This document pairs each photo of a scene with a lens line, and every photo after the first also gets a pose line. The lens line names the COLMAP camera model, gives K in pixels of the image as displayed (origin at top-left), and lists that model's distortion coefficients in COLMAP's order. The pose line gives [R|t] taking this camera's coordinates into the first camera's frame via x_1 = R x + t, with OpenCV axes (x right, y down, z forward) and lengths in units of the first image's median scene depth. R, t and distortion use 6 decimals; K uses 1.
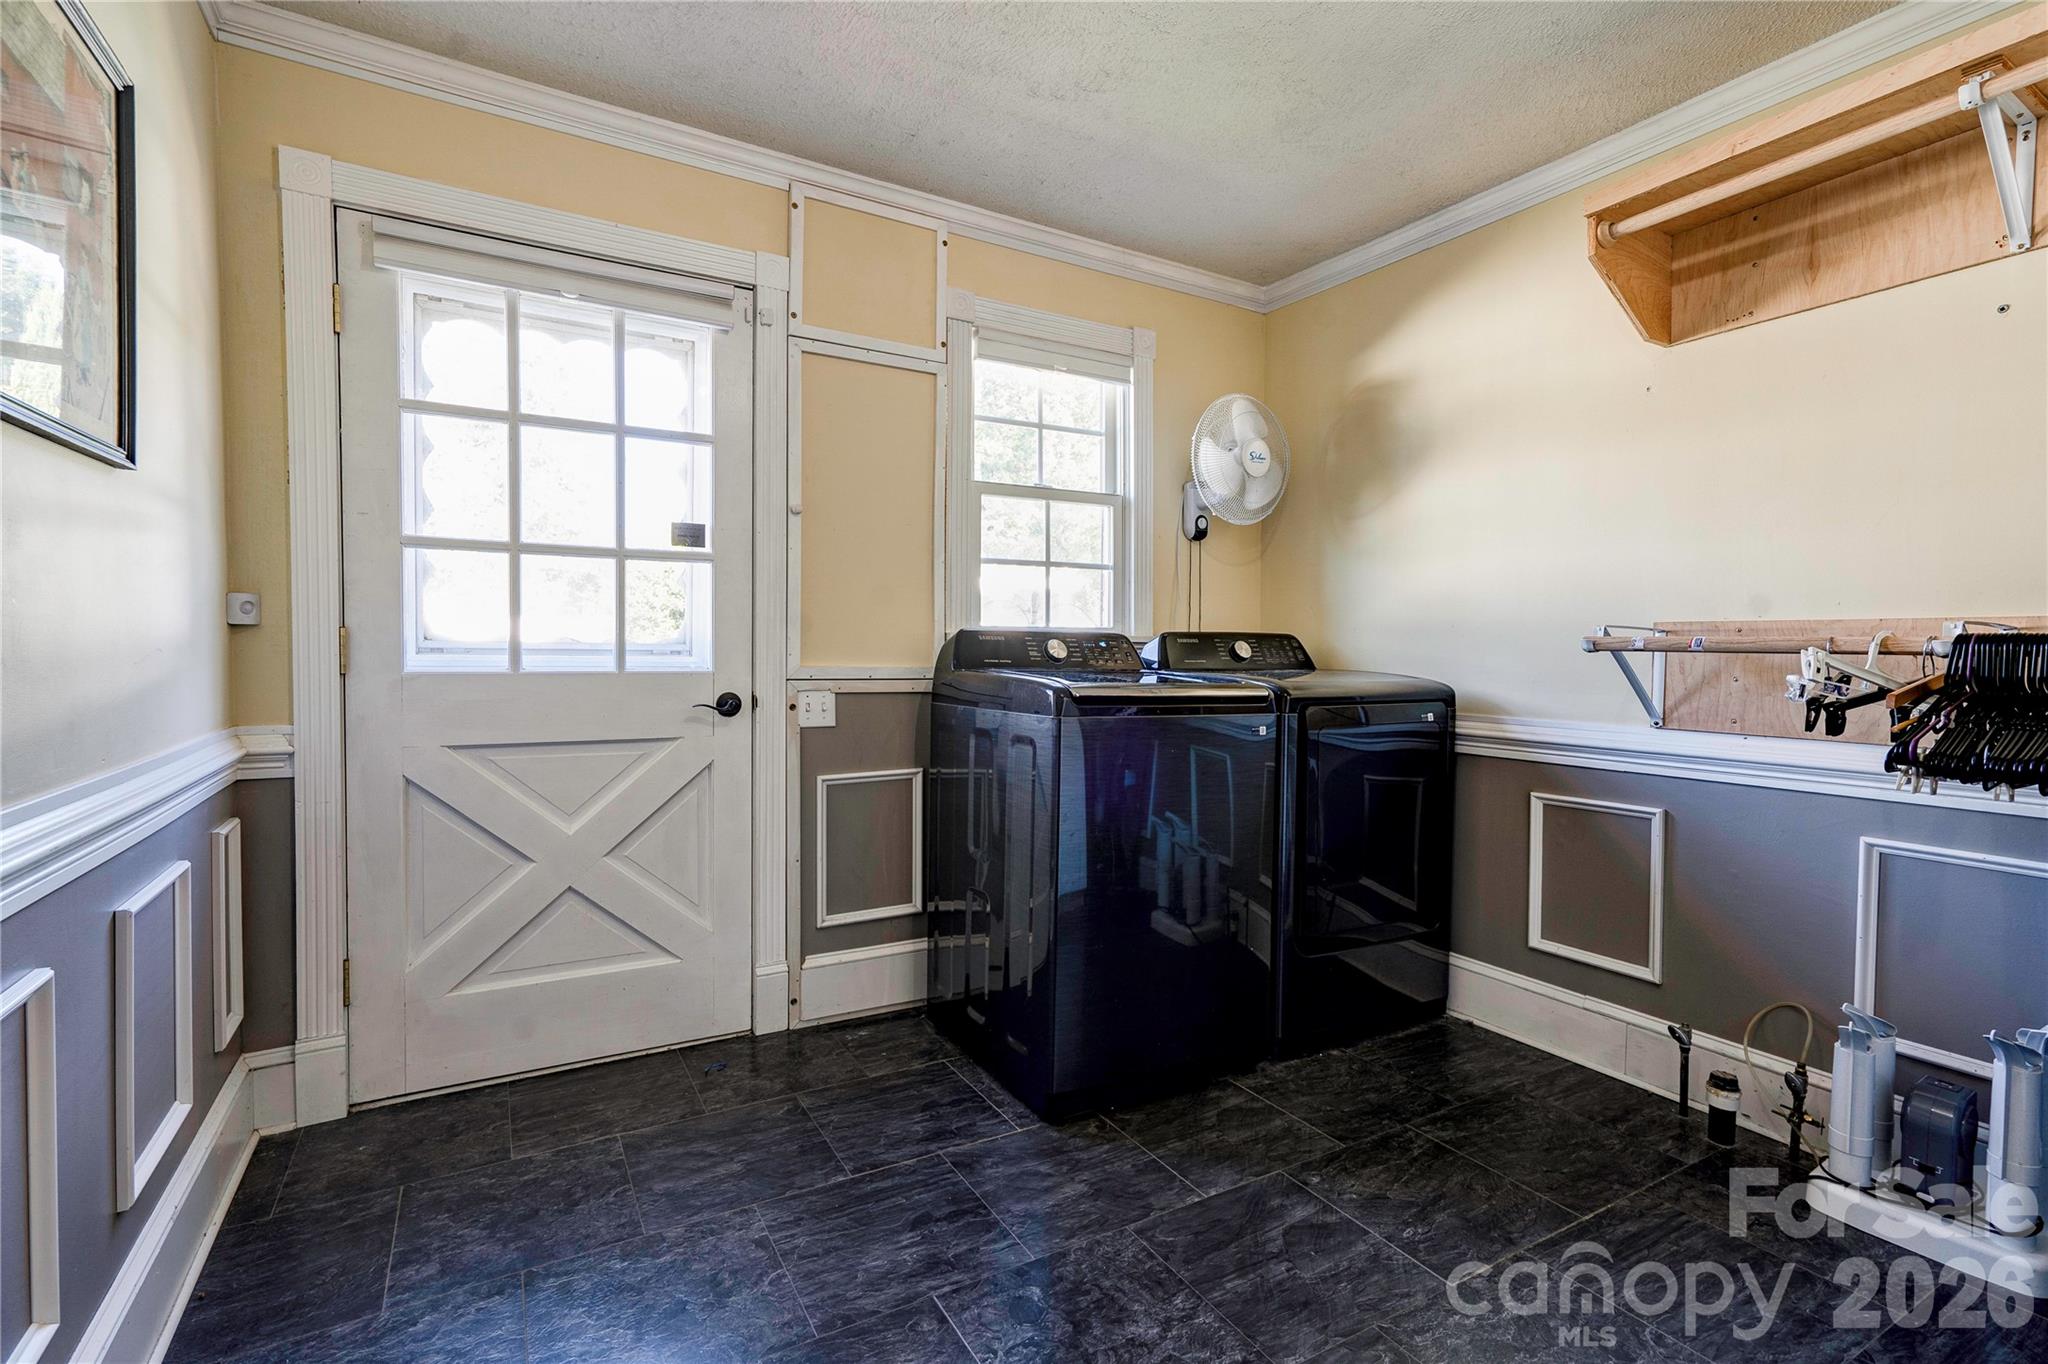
lens RADIAL K [[947.9, 0, 1016.4], [0, 947.9, 676.3], [0, 0, 1]] dist [-0.002060, 0.017629]
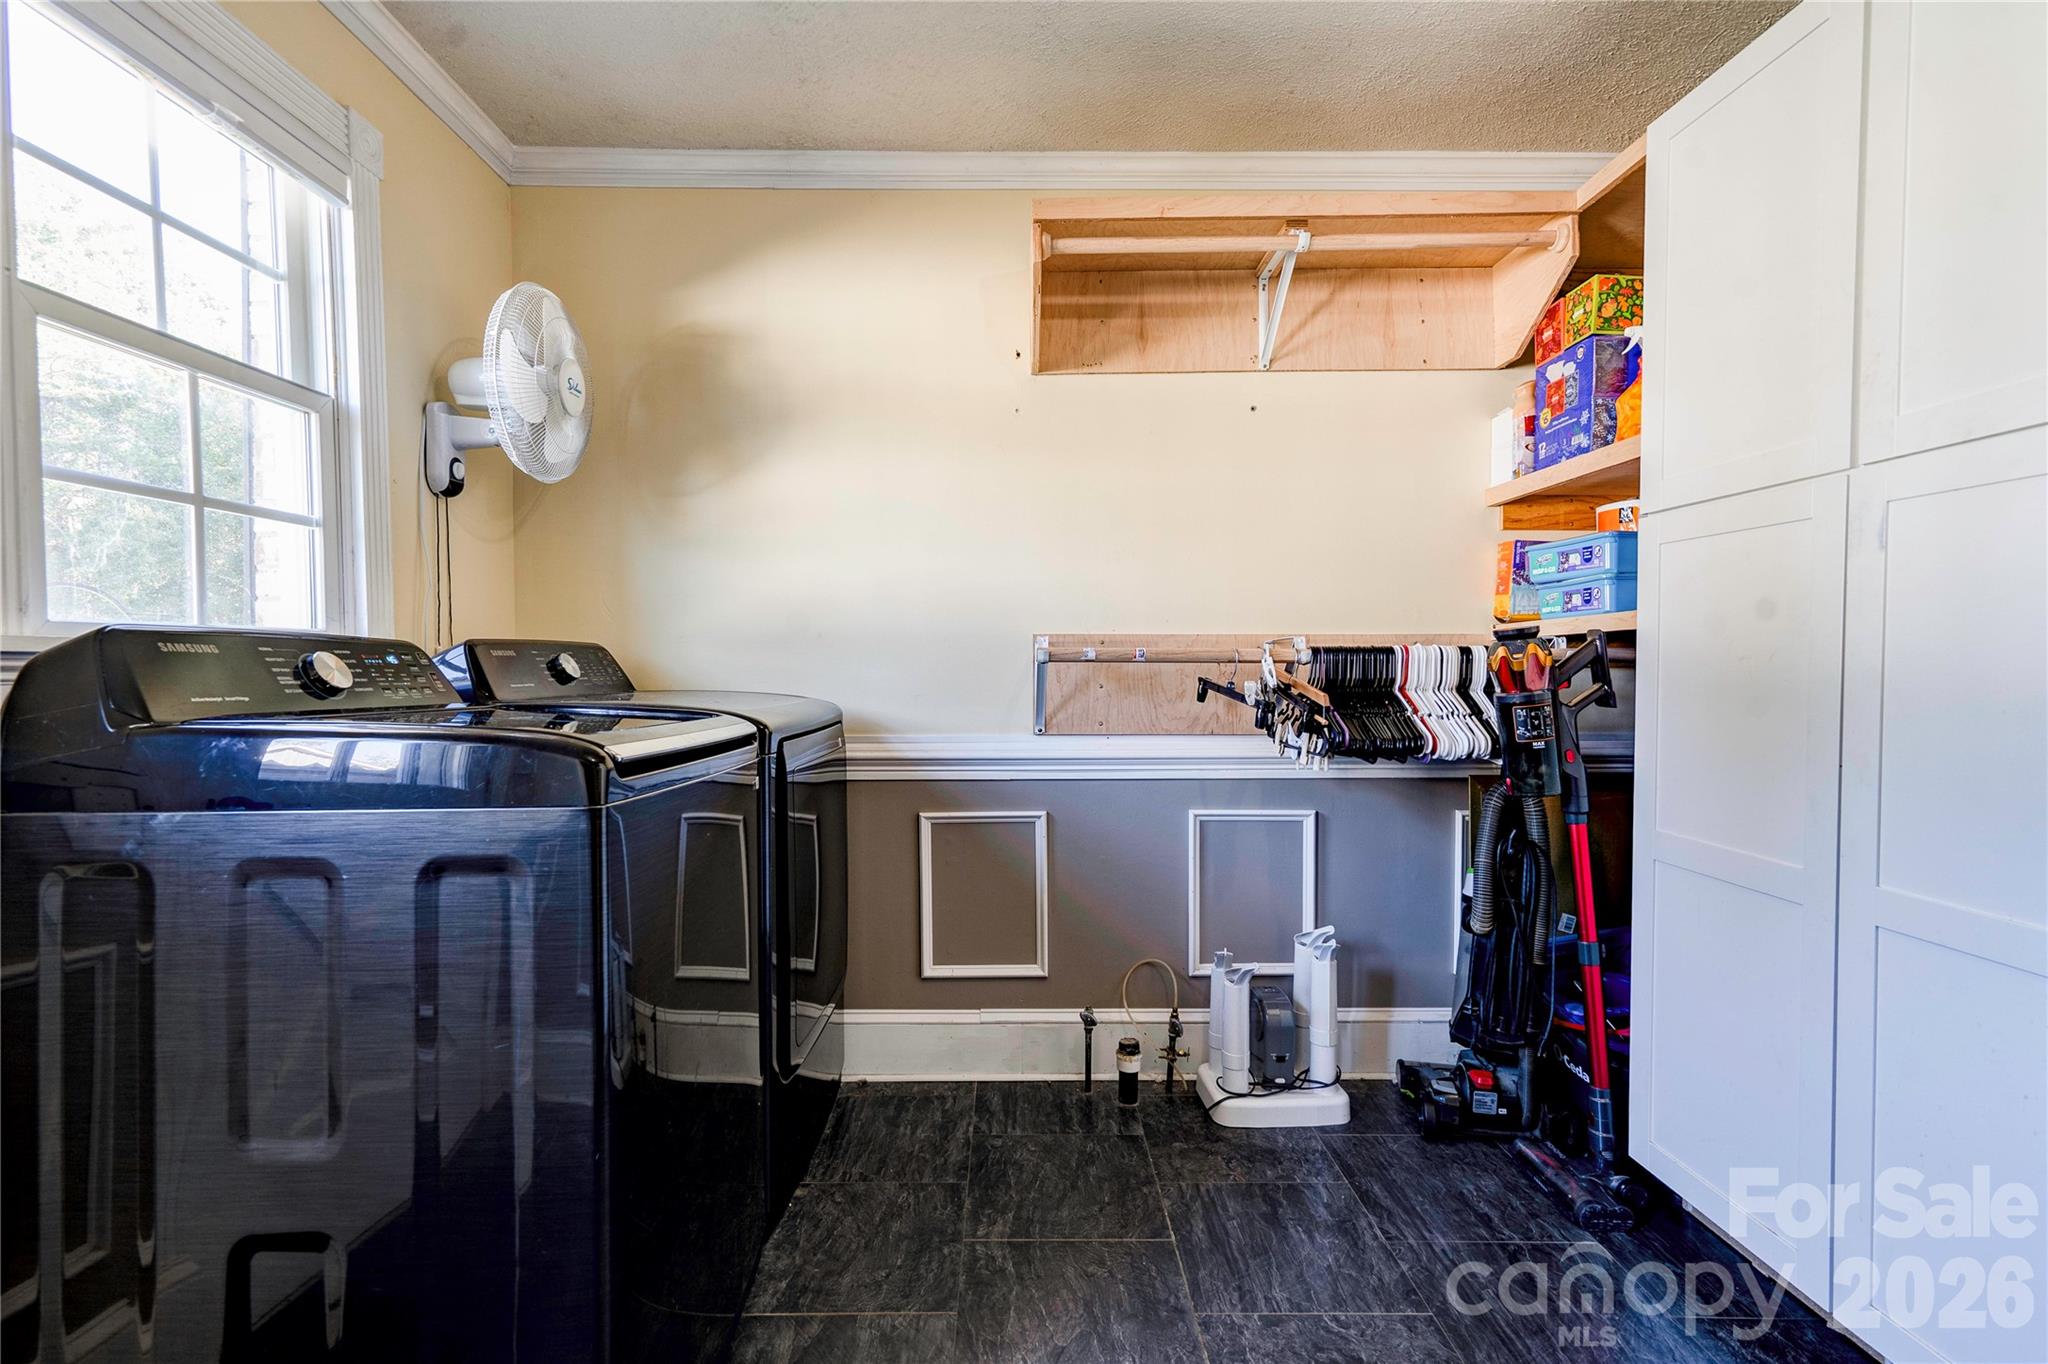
lens RADIAL K [[947.9, 0, 1016.4], [0, 947.9, 676.3], [0, 0, 1]] dist [-0.002060, 0.017629]
pose [[0.499615, -0.023982, 0.865916, -0.230358], [0.034604, 0.999371, 0.007713, -0.017986], [-0.865556, 0.026110, 0.500130, 0.462662]]
